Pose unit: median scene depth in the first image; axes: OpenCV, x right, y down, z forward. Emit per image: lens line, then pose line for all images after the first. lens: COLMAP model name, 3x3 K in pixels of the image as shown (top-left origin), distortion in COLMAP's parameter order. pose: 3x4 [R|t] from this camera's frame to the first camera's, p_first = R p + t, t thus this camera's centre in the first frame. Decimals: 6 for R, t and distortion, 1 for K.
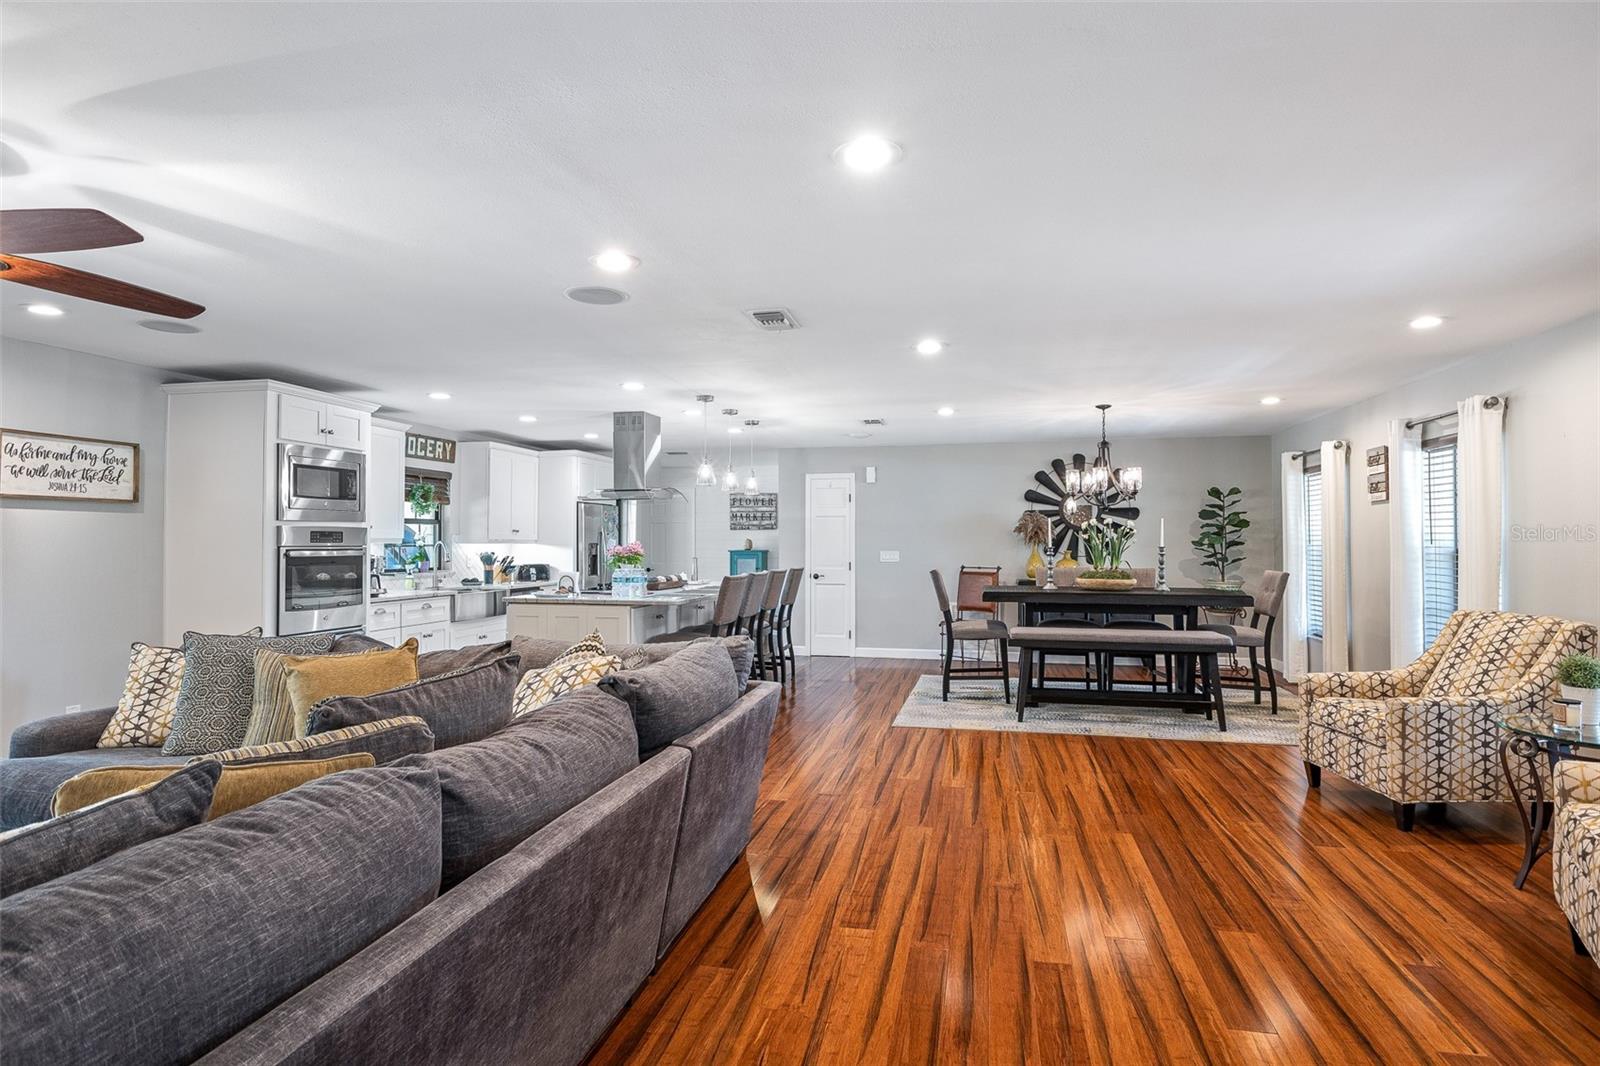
lens RADIAL K [[843.6, 0, 802.7], [0, 843.6, 525.9], [0, 0, 1]] dist [-0.014055, 0.001578]
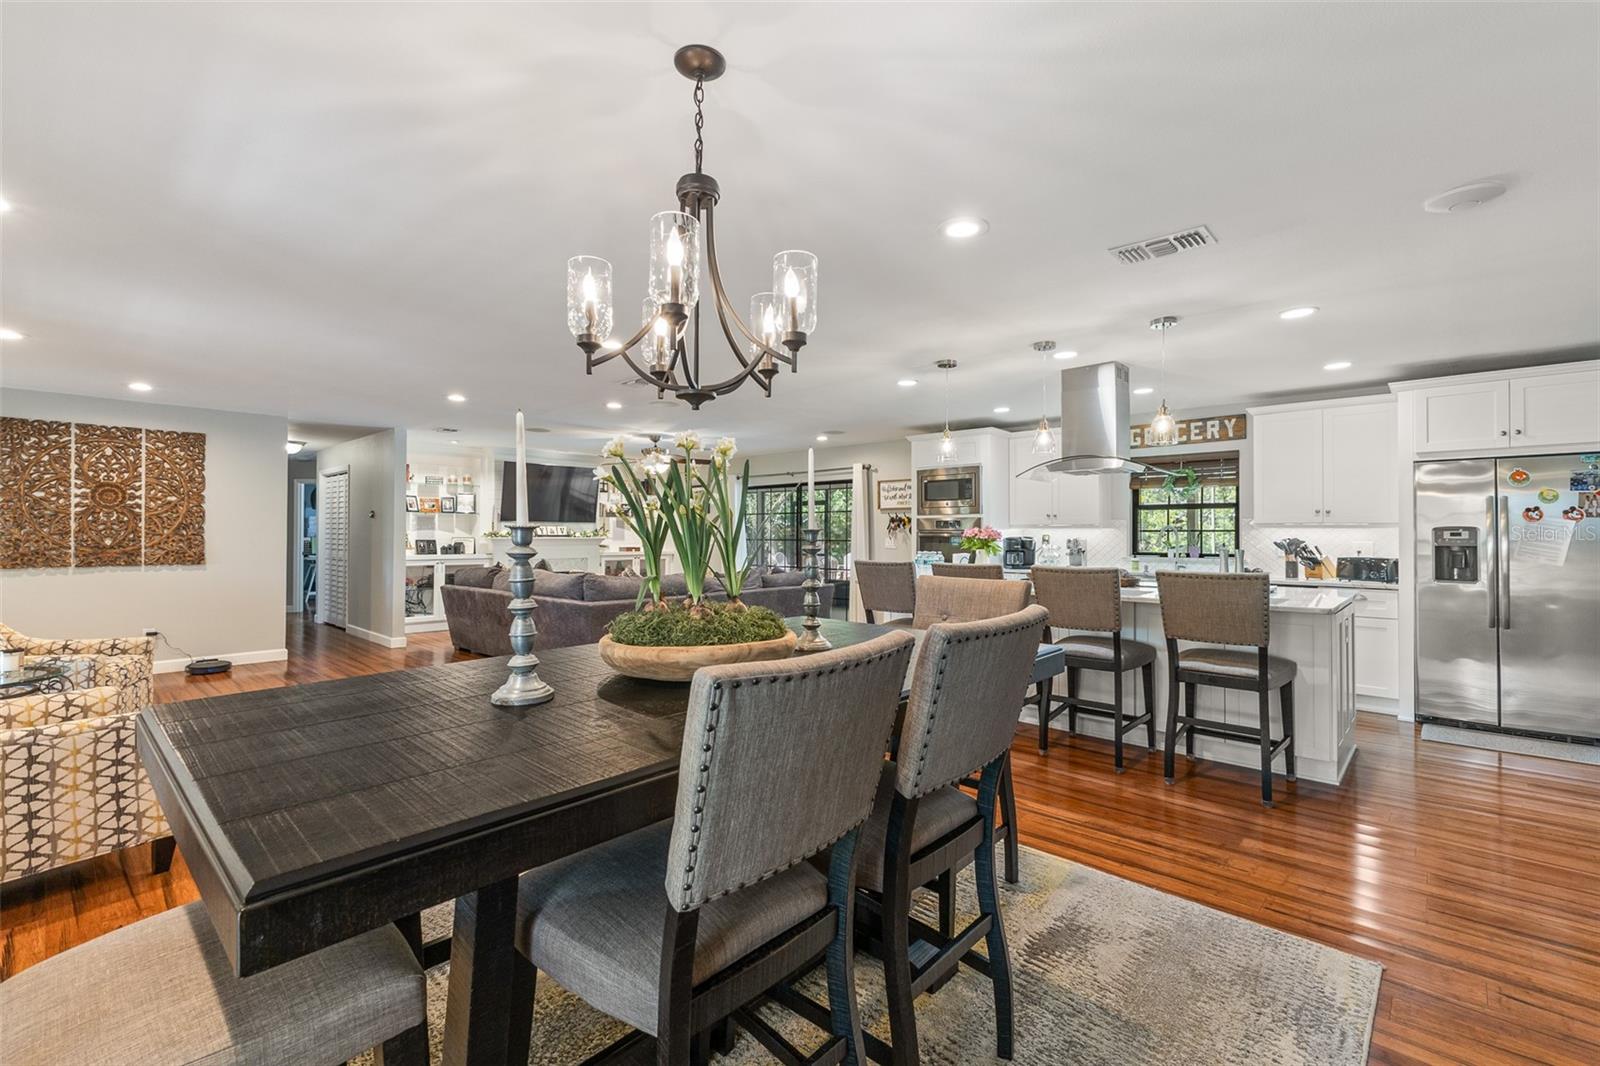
lens RADIAL K [[695.7, 0, 800.3], [0, 695.7, 525.5], [0, 0, 1]] dist [0.015084, -0.005251]
pose [[-0.509447, -0.008450, -0.860461, 0.642410], [0.016085, 0.999684, -0.019341, 0.033922], [0.860352, -0.023694, -0.509150, 1.338554]]
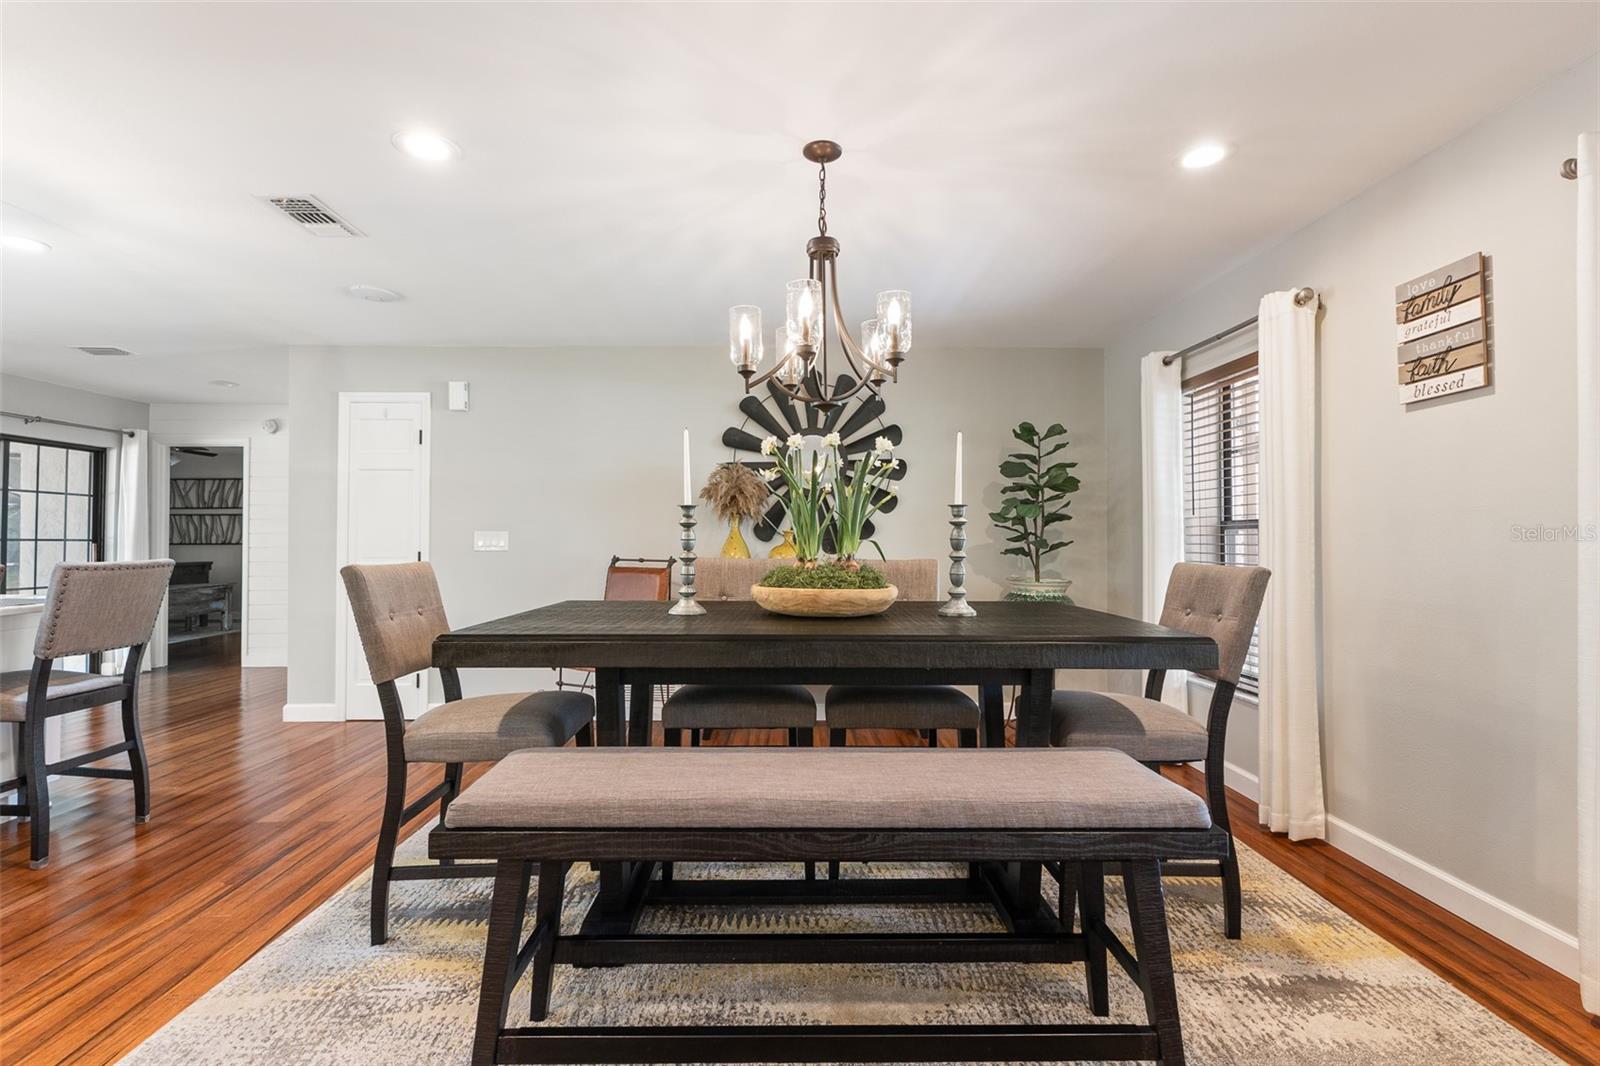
lens RADIAL K [[723.5, 0, 801.7], [0, 723.5, 528.0], [0, 0, 1]] dist [-0.000419, -0.002371]
pose [[0.972220, 0.005567, 0.234003, 0.311368], [-0.006397, 0.999976, 0.002789, 0.040011], [-0.233981, -0.004208, 0.972232, 0.775057]]
